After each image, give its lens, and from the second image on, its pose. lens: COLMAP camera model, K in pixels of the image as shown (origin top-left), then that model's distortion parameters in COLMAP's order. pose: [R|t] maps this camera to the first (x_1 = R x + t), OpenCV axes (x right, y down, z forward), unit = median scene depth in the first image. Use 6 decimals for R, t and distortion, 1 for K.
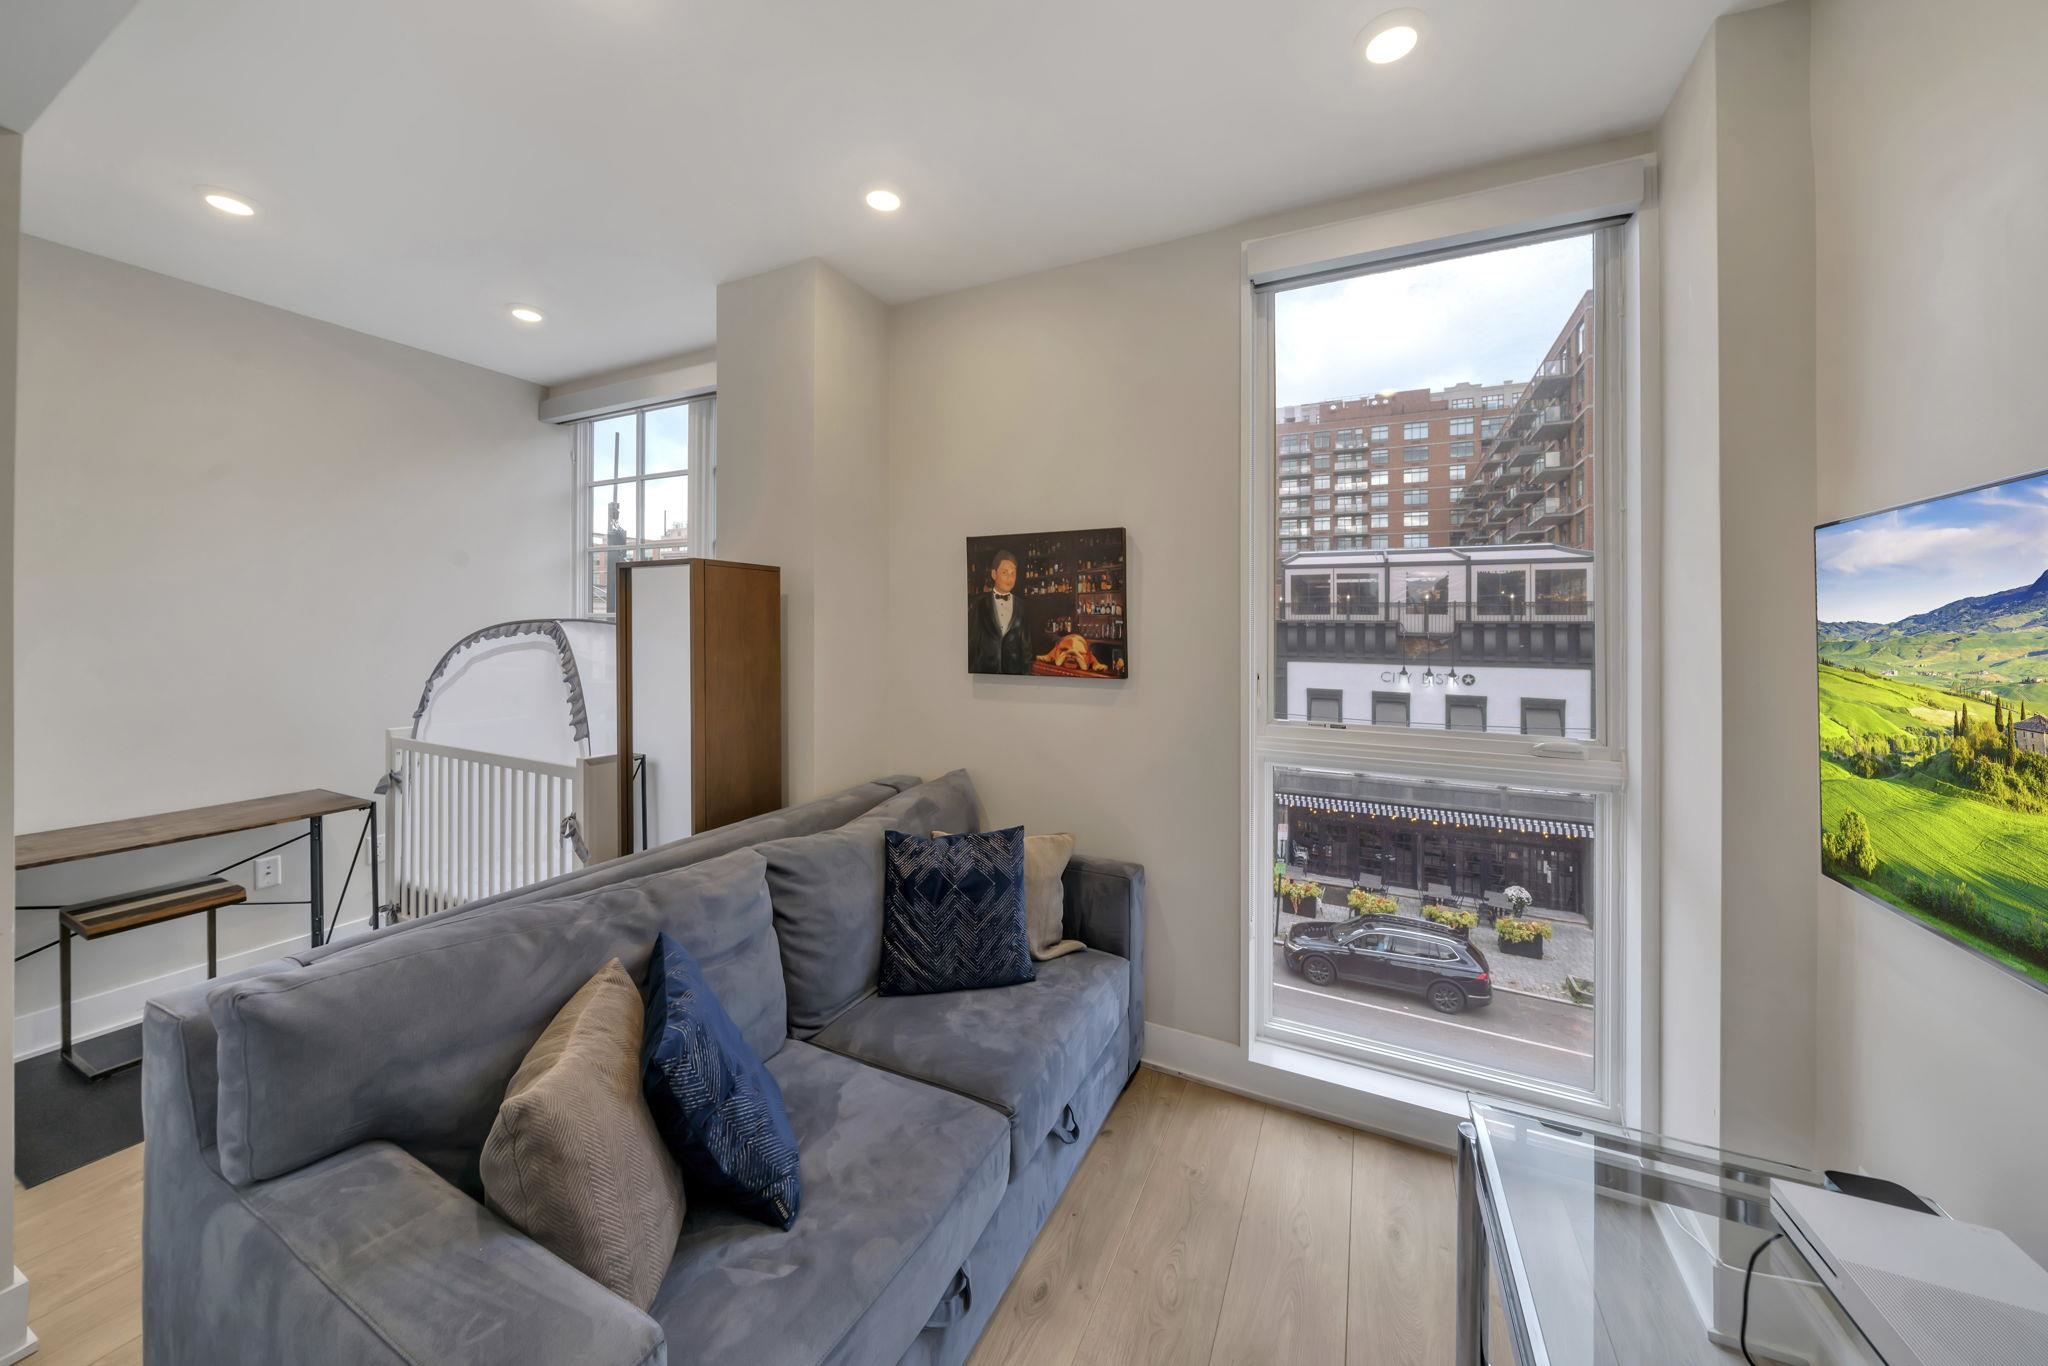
lens RADIAL K [[712.8, 0, 997.6], [0, 712.8, 624.3], [0, 0, 1]] dist [0.002344, 0.000043]
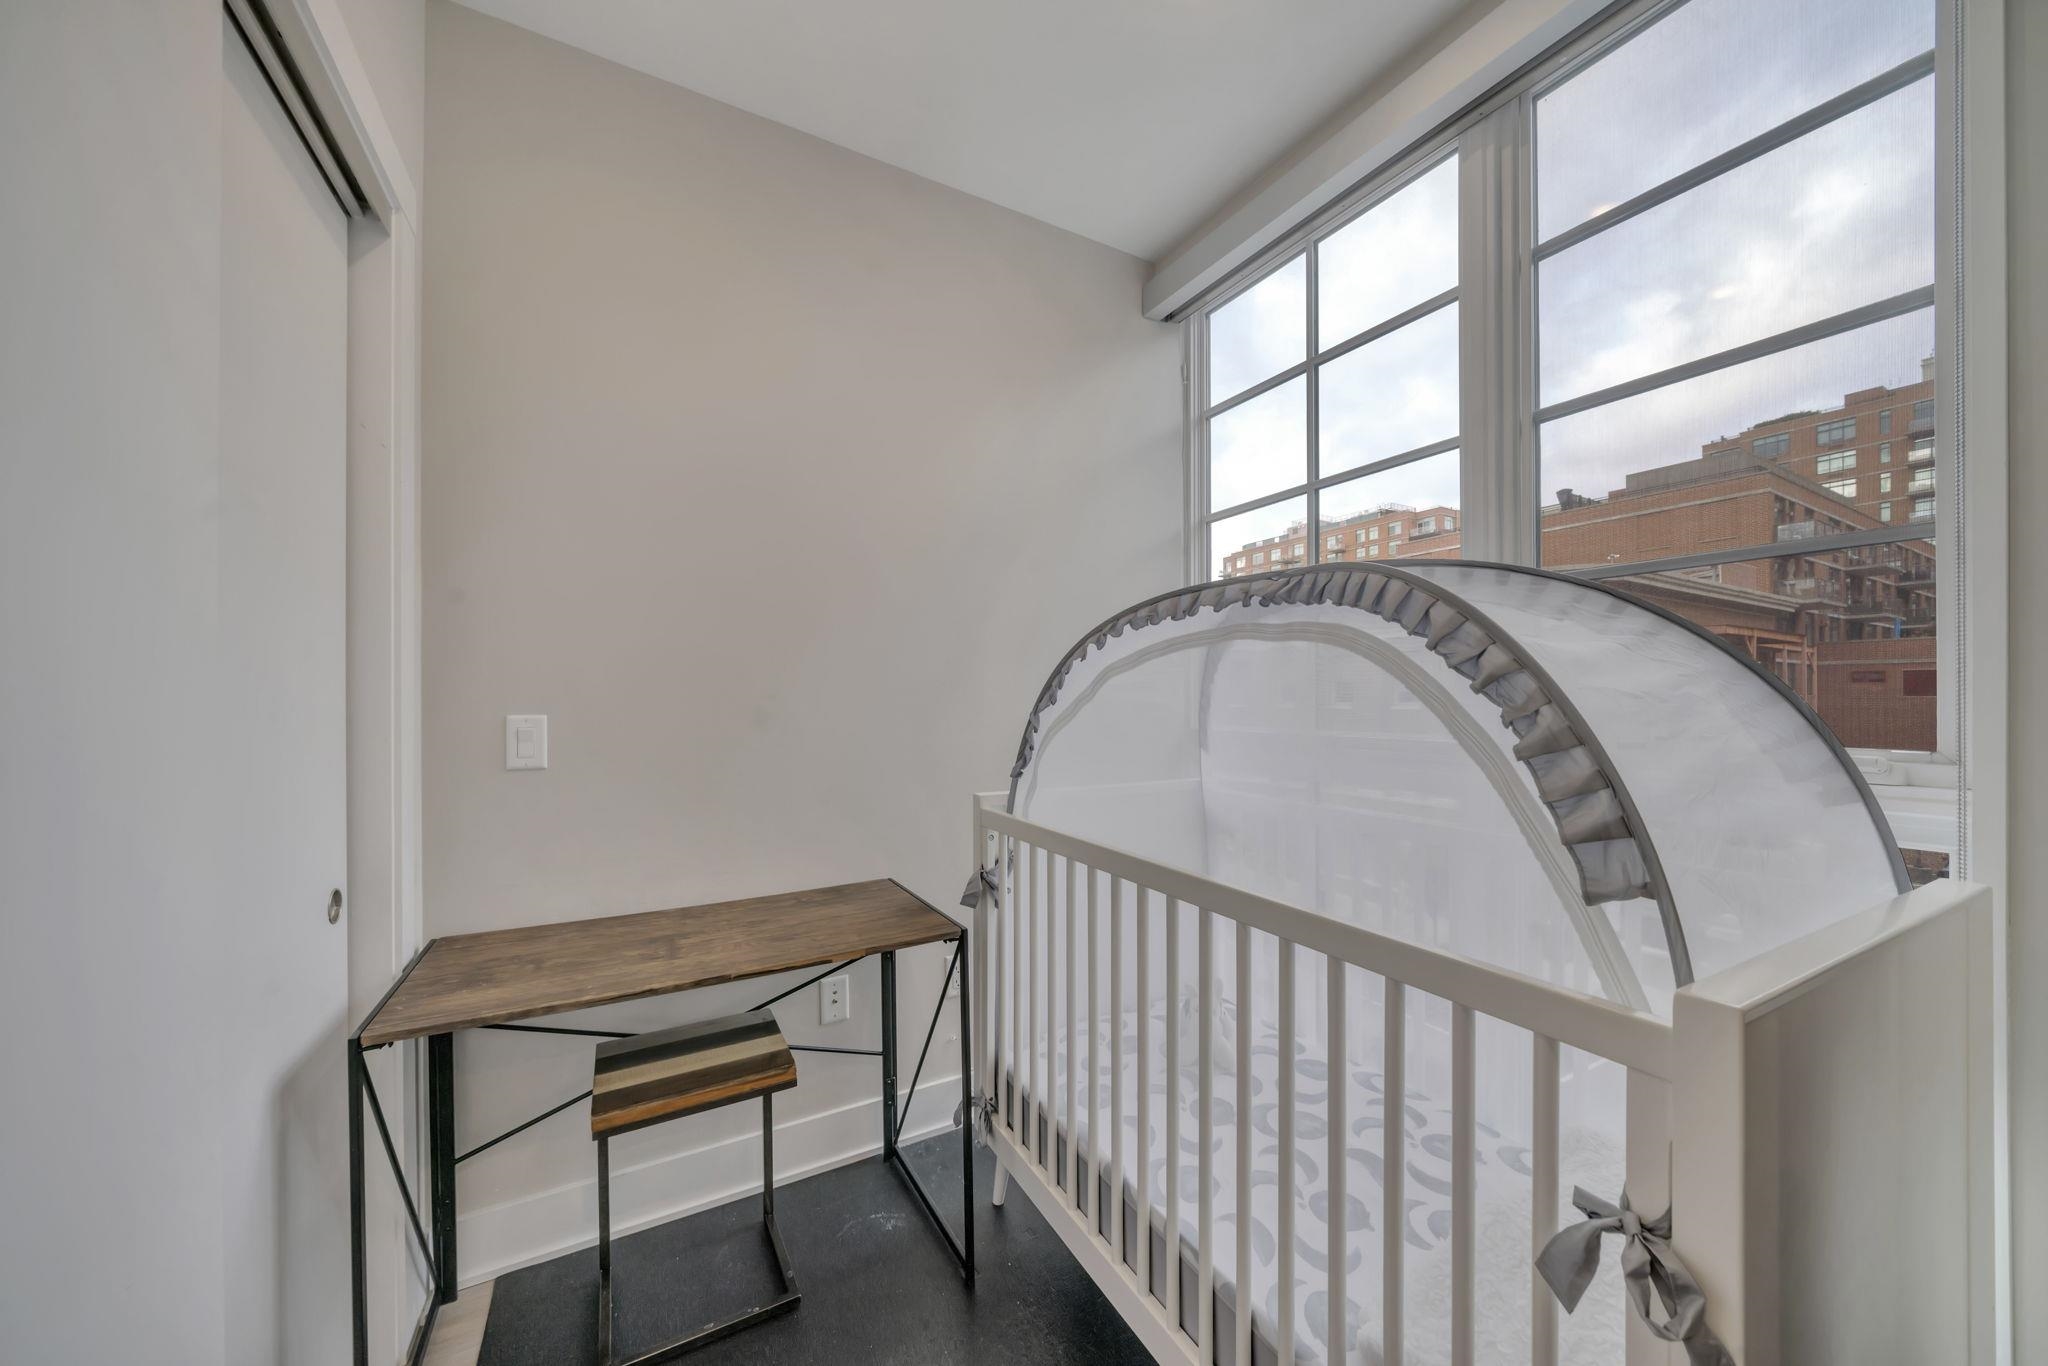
lens RADIAL K [[712.8, 0, 1022.5], [0, 712.8, 697.8], [0, 0, 1]] dist [0.002344, 0.000043]
pose [[0.839460, -0.006639, -0.543381, -0.508059], [0.008768, 0.999961, 0.001328, 0.067841], [0.543351, -0.005879, 0.839485, 0.534860]]
